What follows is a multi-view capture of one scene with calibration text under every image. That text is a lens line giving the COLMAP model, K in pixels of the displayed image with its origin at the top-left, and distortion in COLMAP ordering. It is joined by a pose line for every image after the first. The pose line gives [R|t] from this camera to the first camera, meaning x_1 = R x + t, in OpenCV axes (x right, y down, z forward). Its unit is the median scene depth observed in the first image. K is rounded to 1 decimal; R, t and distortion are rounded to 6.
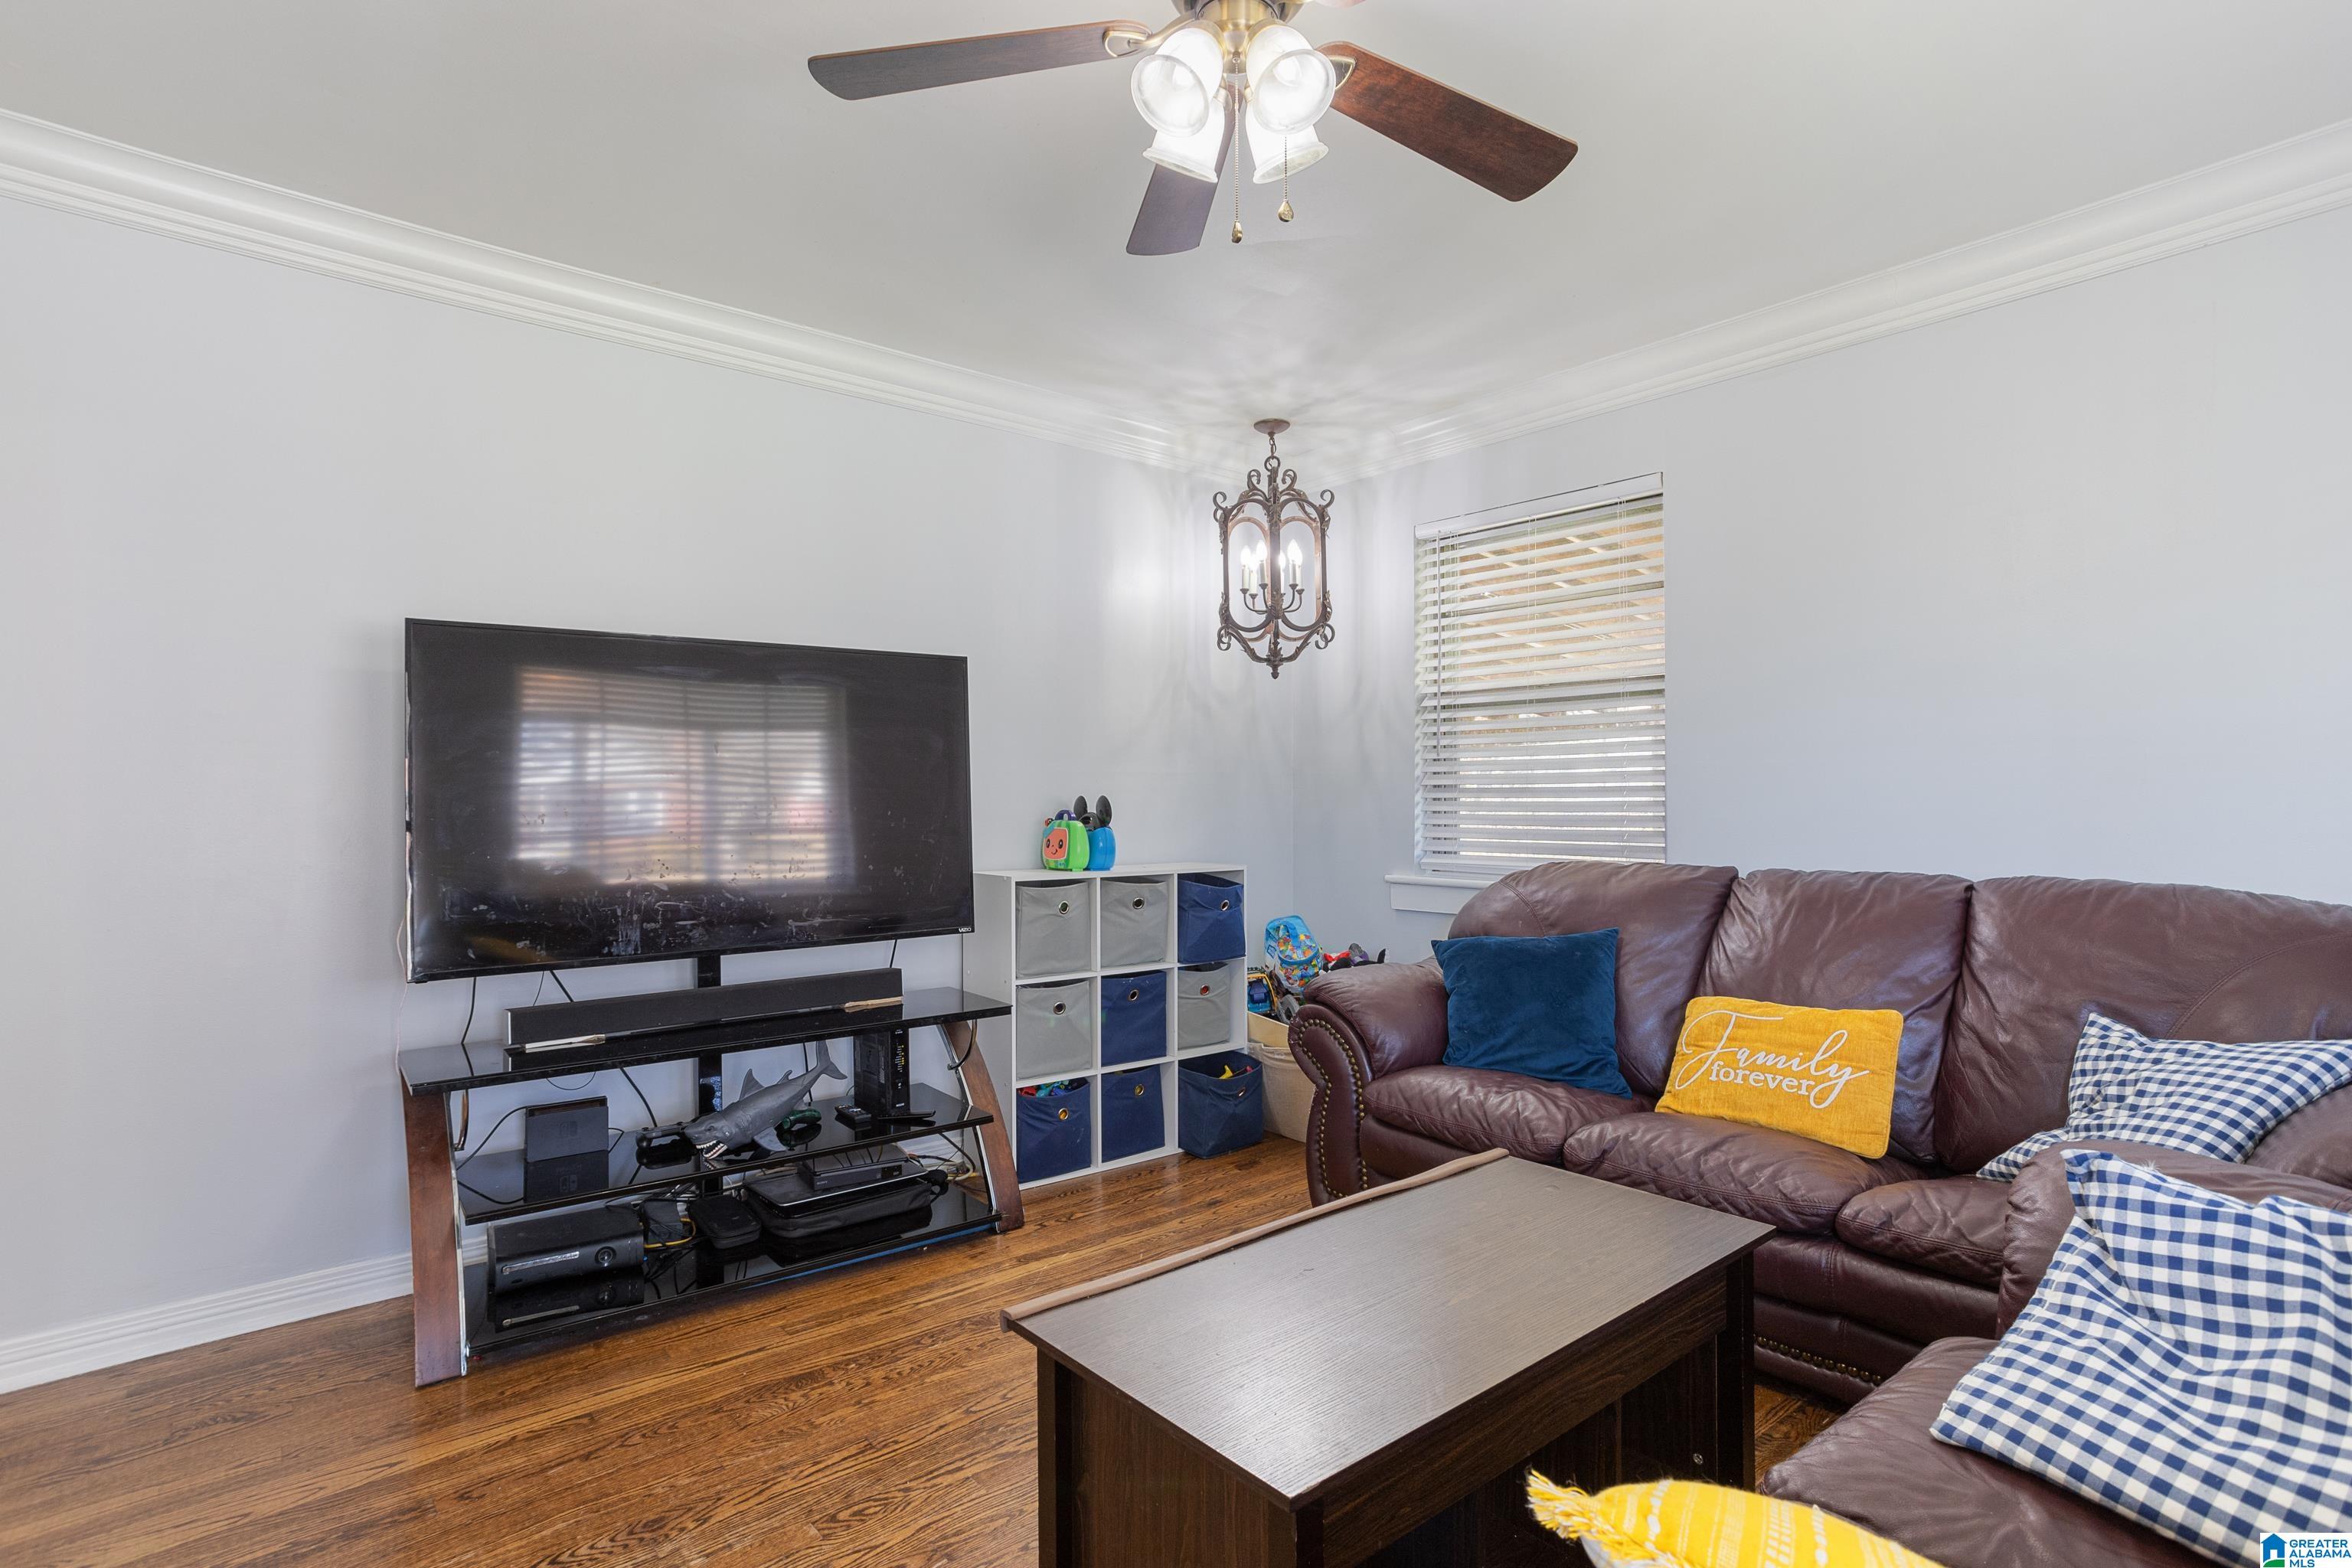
lens RADIAL K [[1165.1, 0, 1180.9], [0, 1165.1, 811.6], [0, 0, 1]] dist [-0.015373, 0.000371]
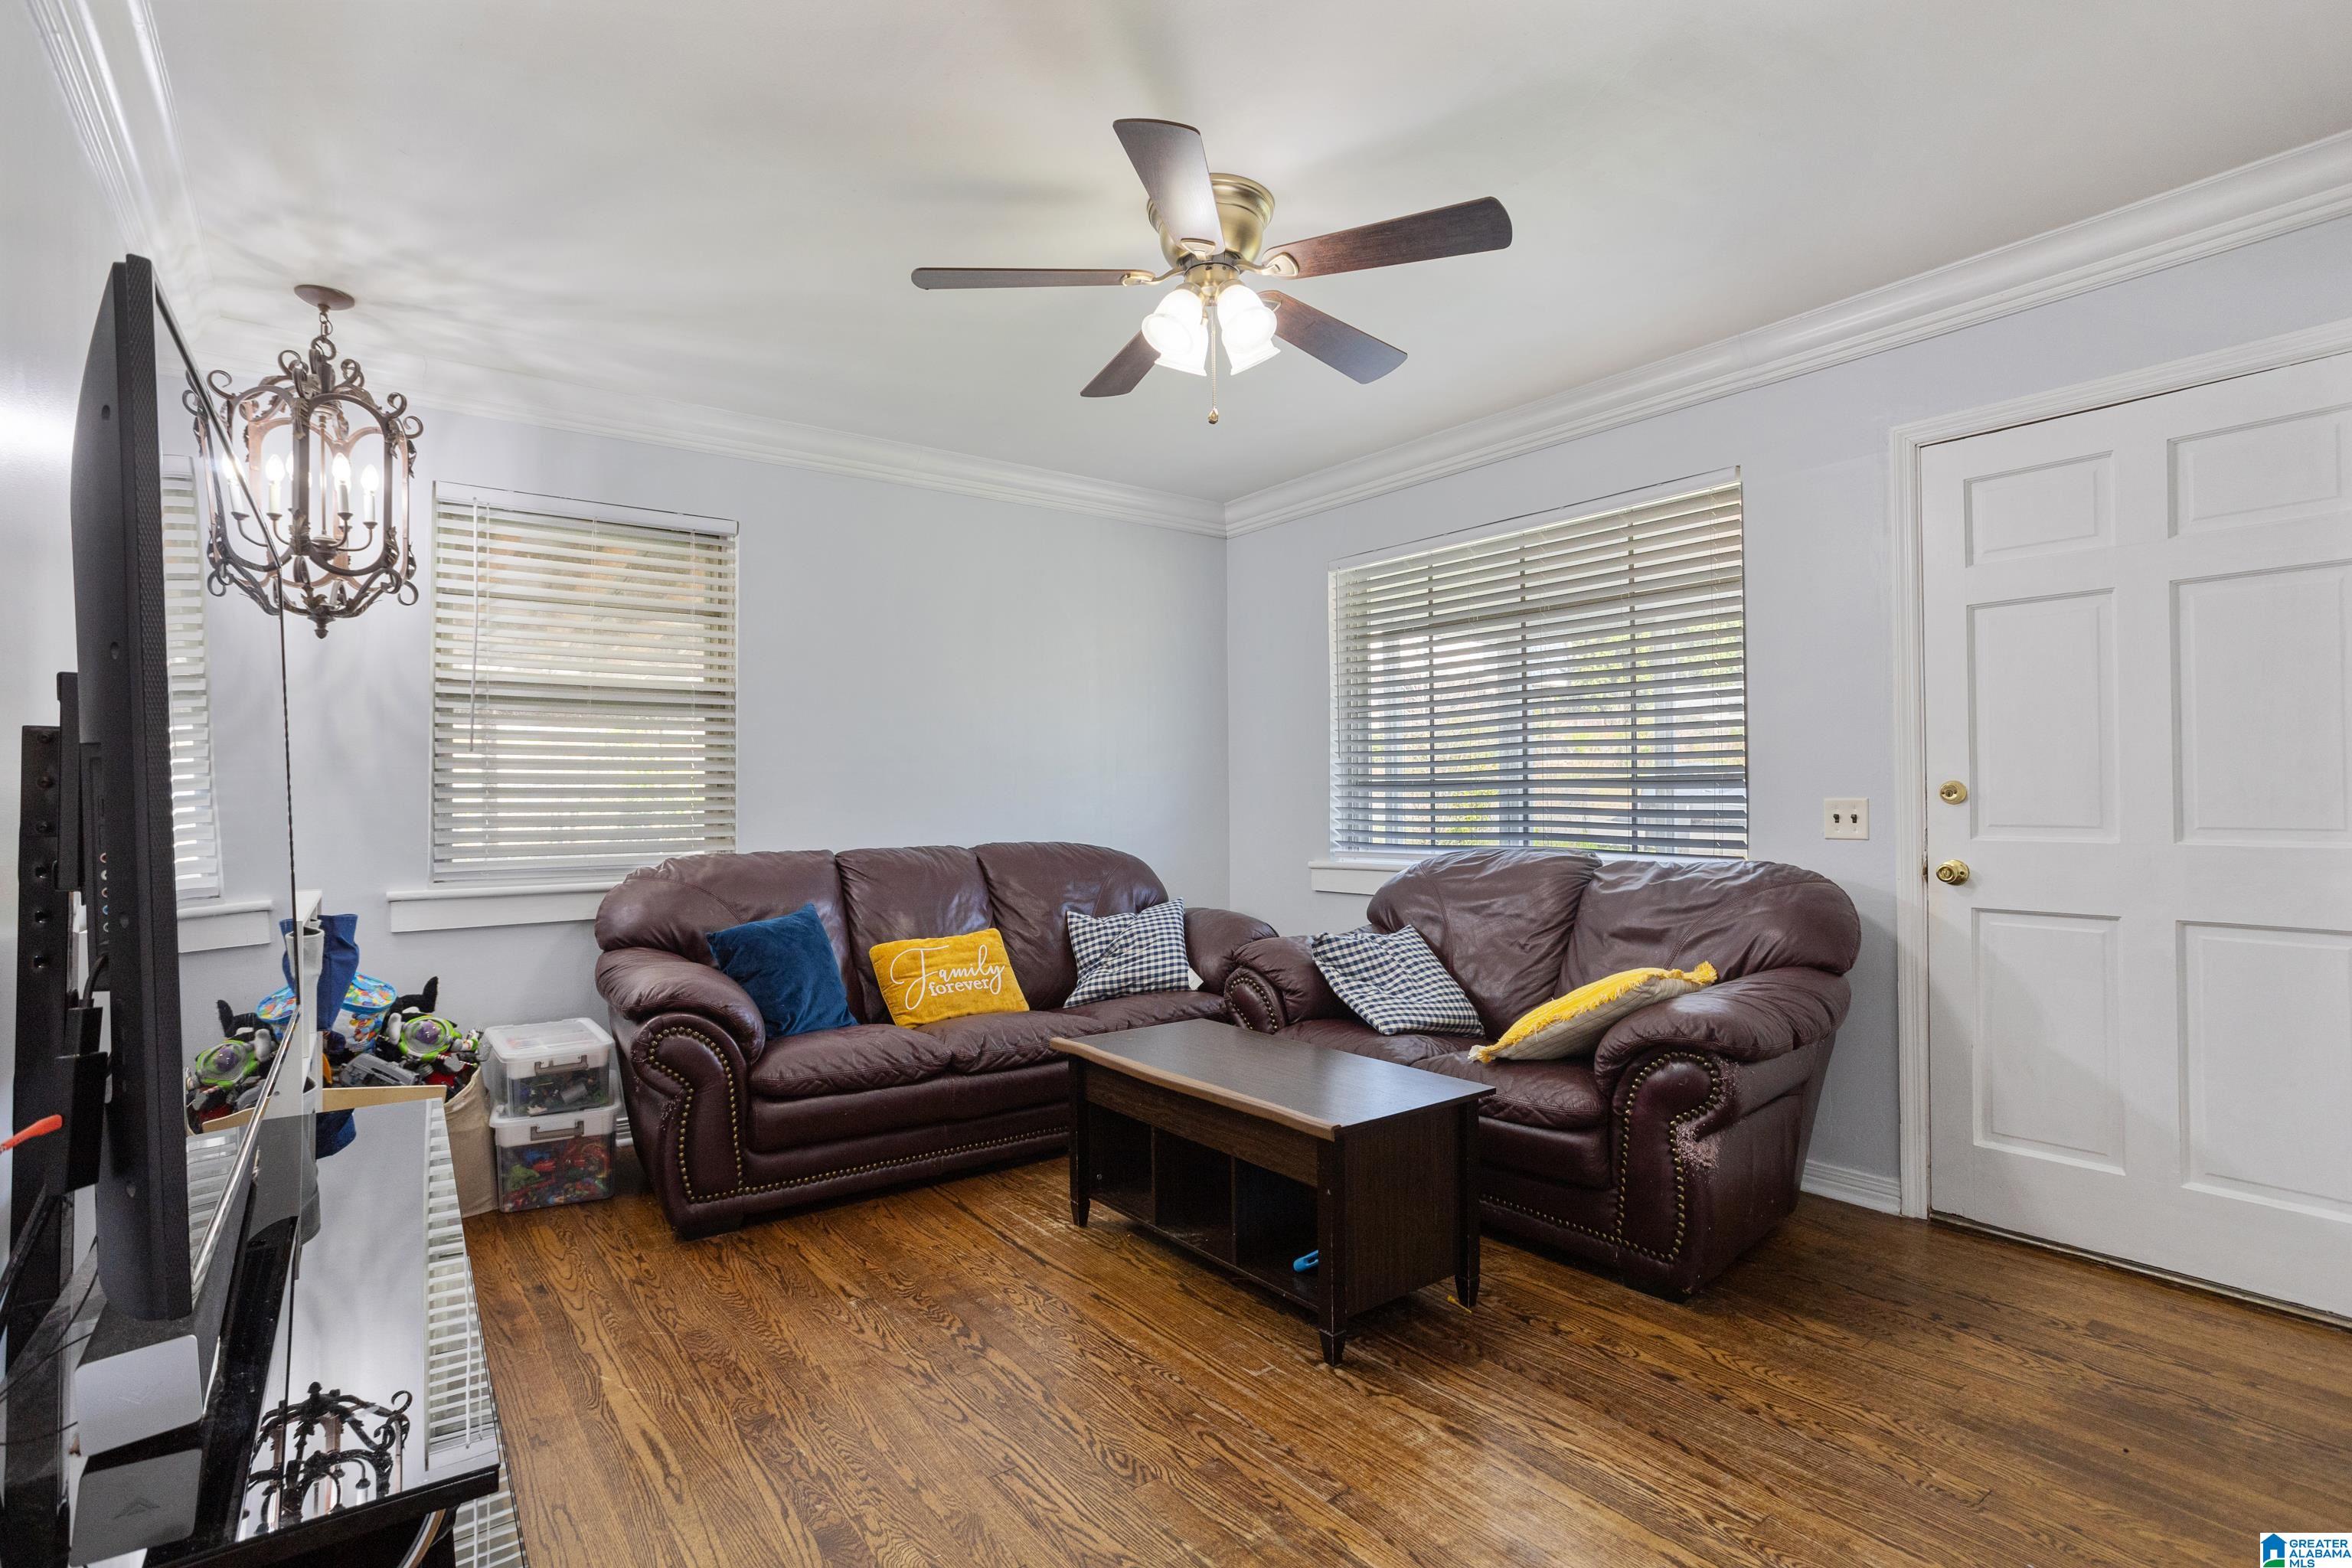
lens RADIAL K [[1102.6, 0, 1176.0], [0, 1102.6, 784.0], [0, 0, 1]] dist [-0.000448, 0.000216]
pose [[0.066090, 0.005274, 0.997800, -0.629536], [0.012635, 0.999901, -0.006122, -0.010547], [-0.997734, 0.013011, 0.066017, 0.446045]]
